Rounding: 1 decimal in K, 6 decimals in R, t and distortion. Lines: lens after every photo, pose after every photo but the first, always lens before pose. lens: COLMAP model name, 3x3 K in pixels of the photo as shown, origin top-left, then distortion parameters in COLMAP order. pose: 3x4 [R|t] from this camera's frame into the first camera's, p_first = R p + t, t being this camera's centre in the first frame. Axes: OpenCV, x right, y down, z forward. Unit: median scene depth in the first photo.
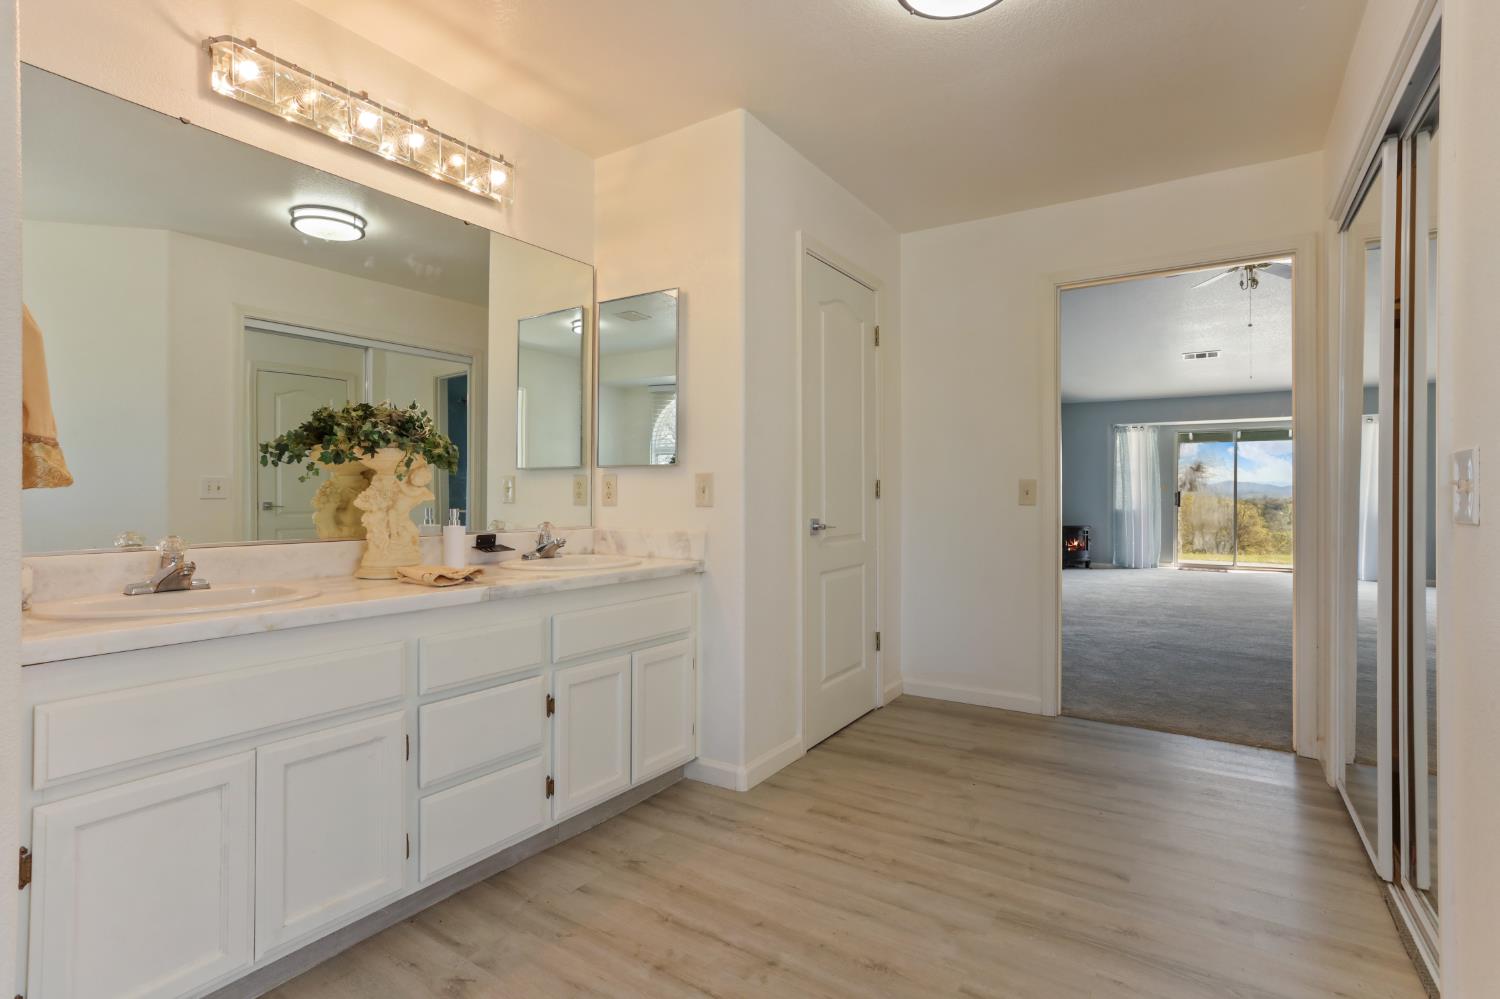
lens RADIAL K [[726.7, 0, 741.4], [0, 726.7, 486.2], [0, 0, 1]] dist [-0.036908, 0.026145]
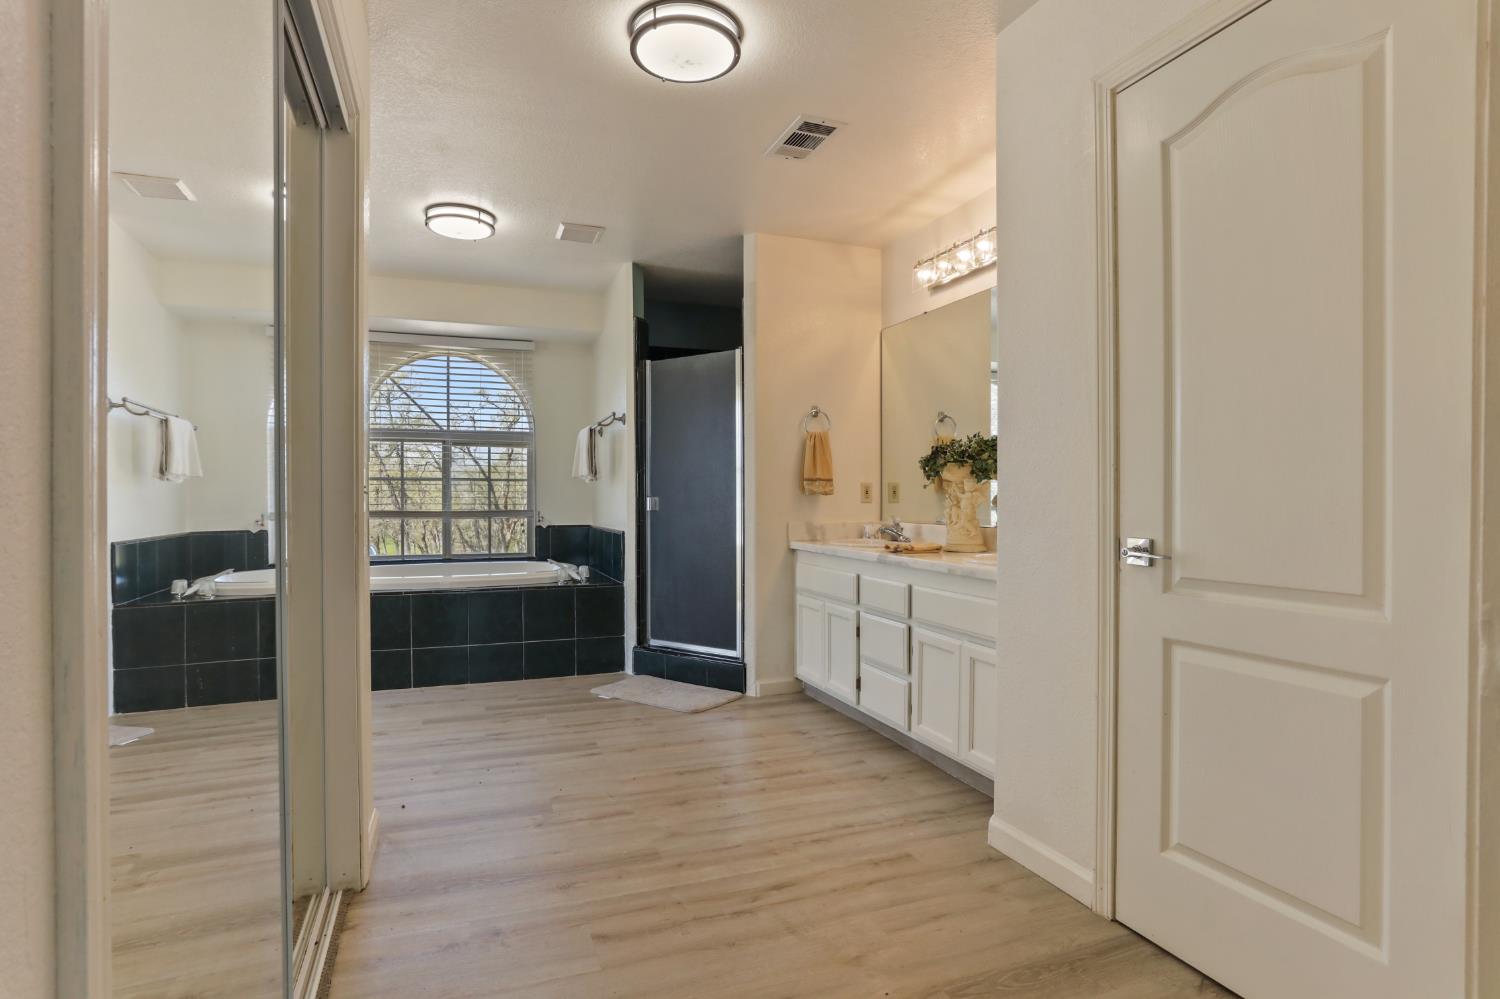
lens RADIAL K [[791.8, 0, 750.0], [0, 791.8, 499.5], [0, 0, 1]] dist [-0.041183, 0.001090]
pose [[-0.584729, -0.004740, -0.811215, 1.123794], [0.008138, 0.999898, -0.011709, 0.031904], [0.811188, -0.013448, -0.584631, 1.610158]]
